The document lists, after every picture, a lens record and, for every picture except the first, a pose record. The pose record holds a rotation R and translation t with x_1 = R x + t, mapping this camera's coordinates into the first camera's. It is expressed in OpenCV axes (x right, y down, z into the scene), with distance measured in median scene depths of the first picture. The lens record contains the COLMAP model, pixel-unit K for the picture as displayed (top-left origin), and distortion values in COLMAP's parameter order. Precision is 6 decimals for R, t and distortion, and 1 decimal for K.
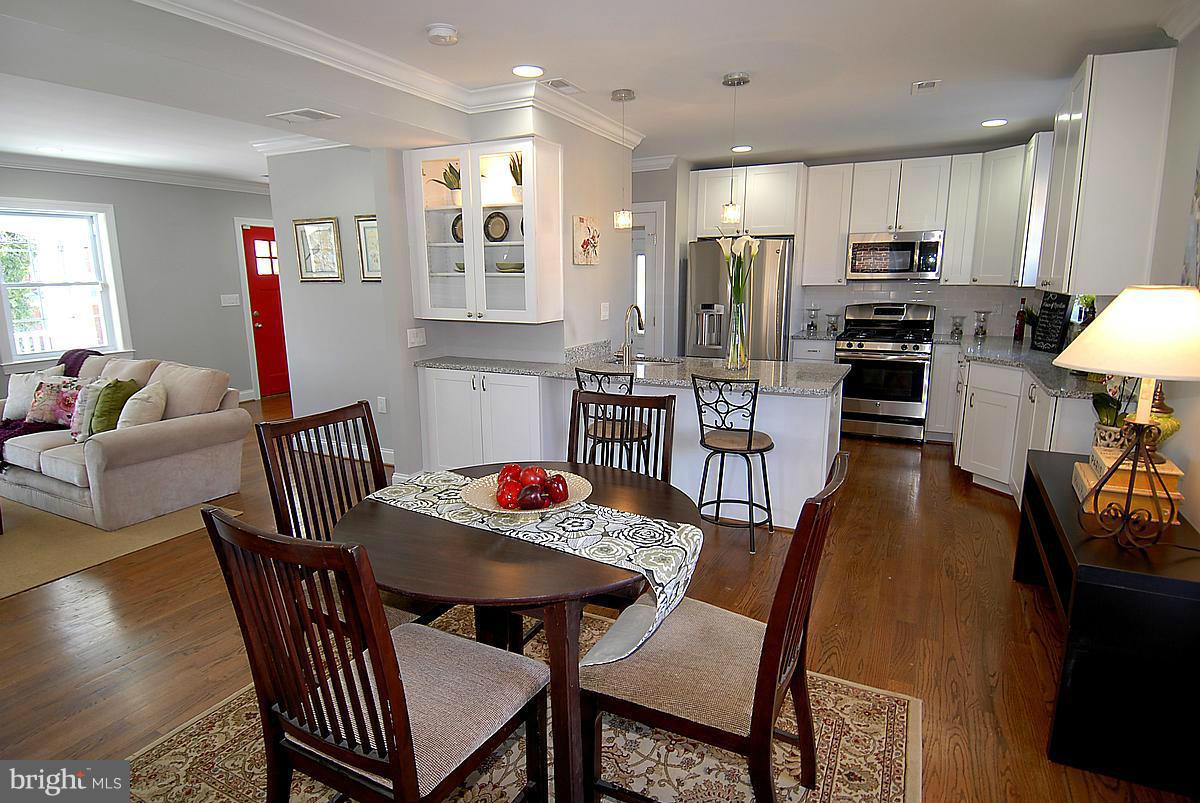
lens RADIAL K [[641.4, 0, 587.4], [0, 641.4, 393.7], [0, 0, 1]] dist [0.058026, -0.062805]
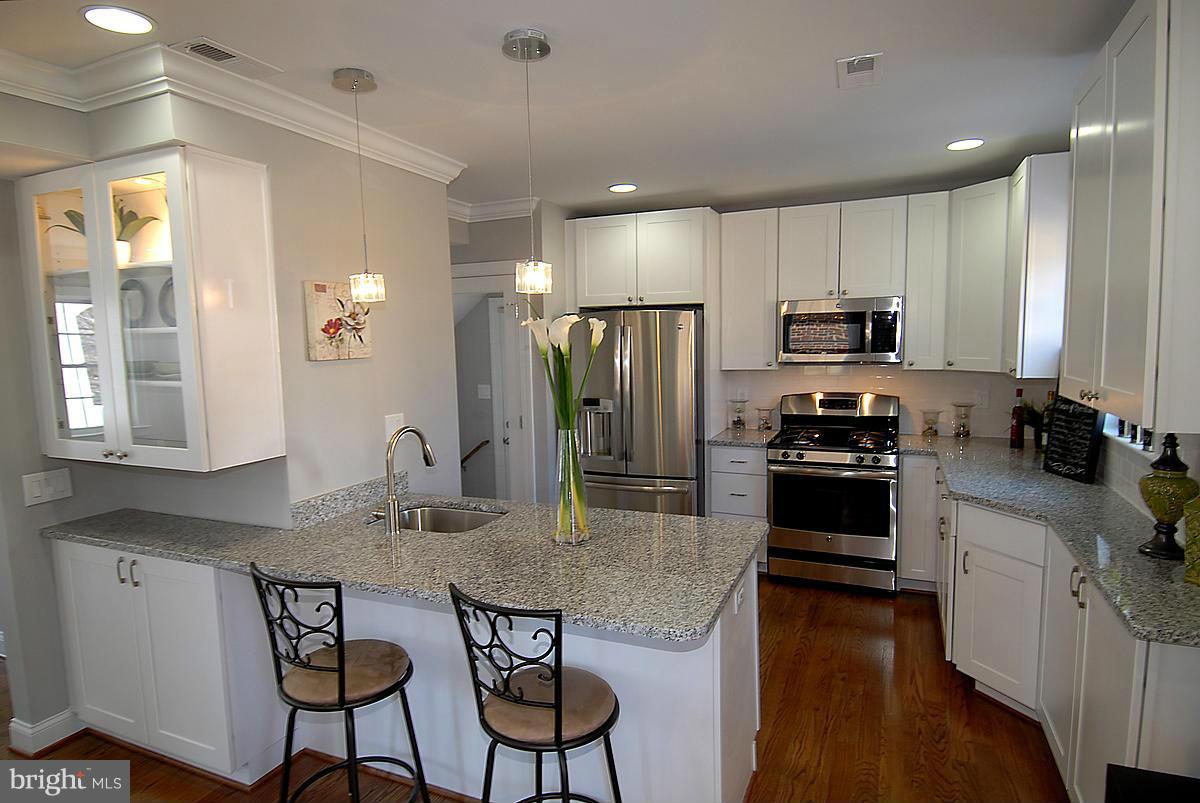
lens RADIAL K [[649.5, 0, 592.6], [0, 649.5, 397.1], [0, 0, 1]] dist [0.059177, -0.063071]
pose [[0.998471, -0.020023, 0.051525, 0.163758], [0.024451, 0.995925, -0.086806, -0.084721], [-0.049577, 0.087933, 0.994892, 0.300741]]
